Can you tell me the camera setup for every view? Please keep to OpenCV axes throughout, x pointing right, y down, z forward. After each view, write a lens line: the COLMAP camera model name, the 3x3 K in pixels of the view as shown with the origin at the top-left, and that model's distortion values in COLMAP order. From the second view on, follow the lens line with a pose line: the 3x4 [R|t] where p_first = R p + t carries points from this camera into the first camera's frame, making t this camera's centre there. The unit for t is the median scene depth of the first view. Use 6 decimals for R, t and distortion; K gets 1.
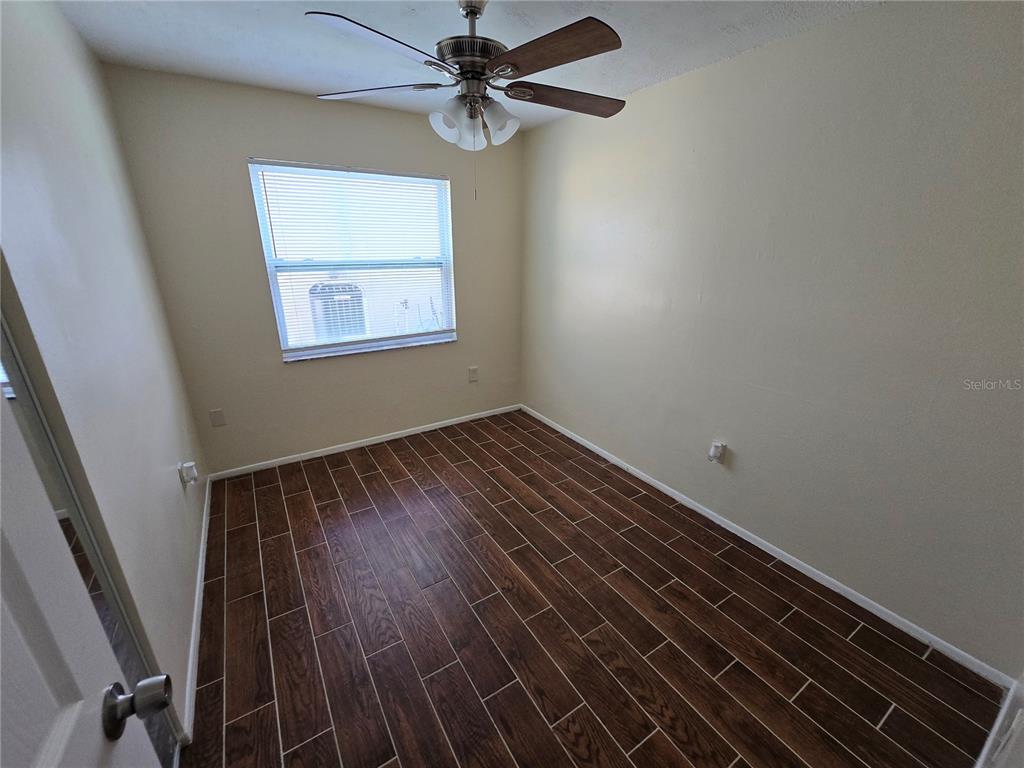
lens RADIAL K [[416.2, 0, 513.0], [0, 416.2, 384.9], [0, 0, 1]] dist [0.000624, -0.000021]
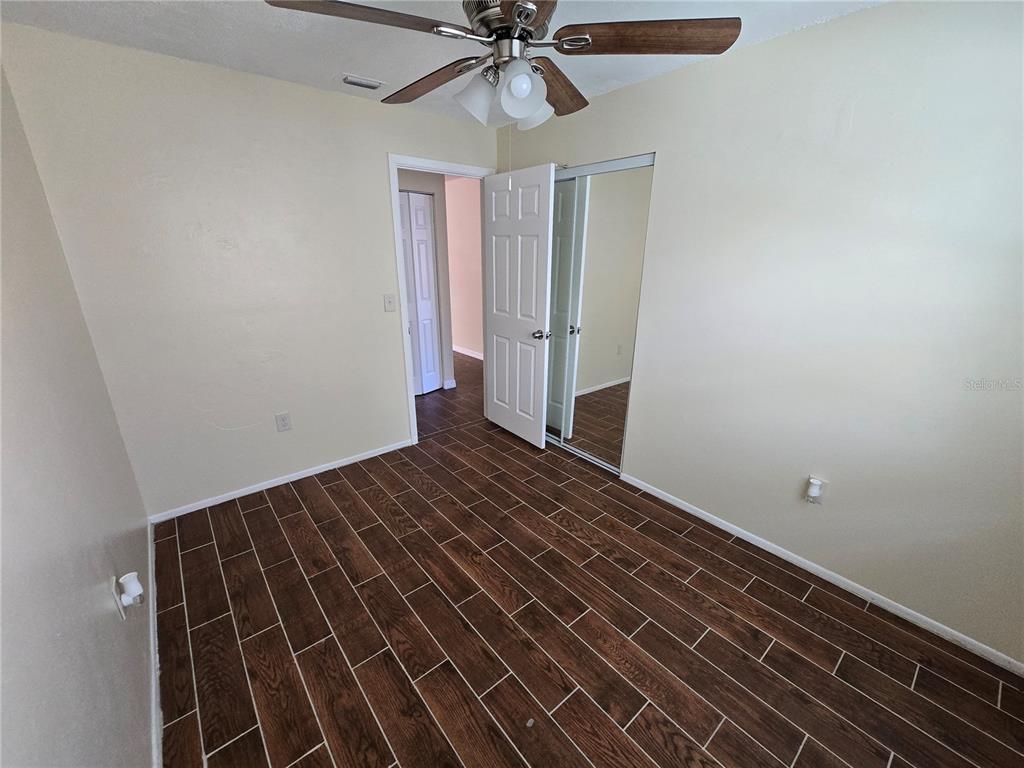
lens RADIAL K [[416.2, 0, 511.9], [0, 416.2, 386.6], [0, 0, 1]] dist [0.000624, -0.000021]
pose [[-0.991833, 0.027732, -0.124494, 0.018997], [-0.054990, 0.787719, 0.613576, -0.514108], [0.115082, 0.615411, -0.779760, 1.503590]]
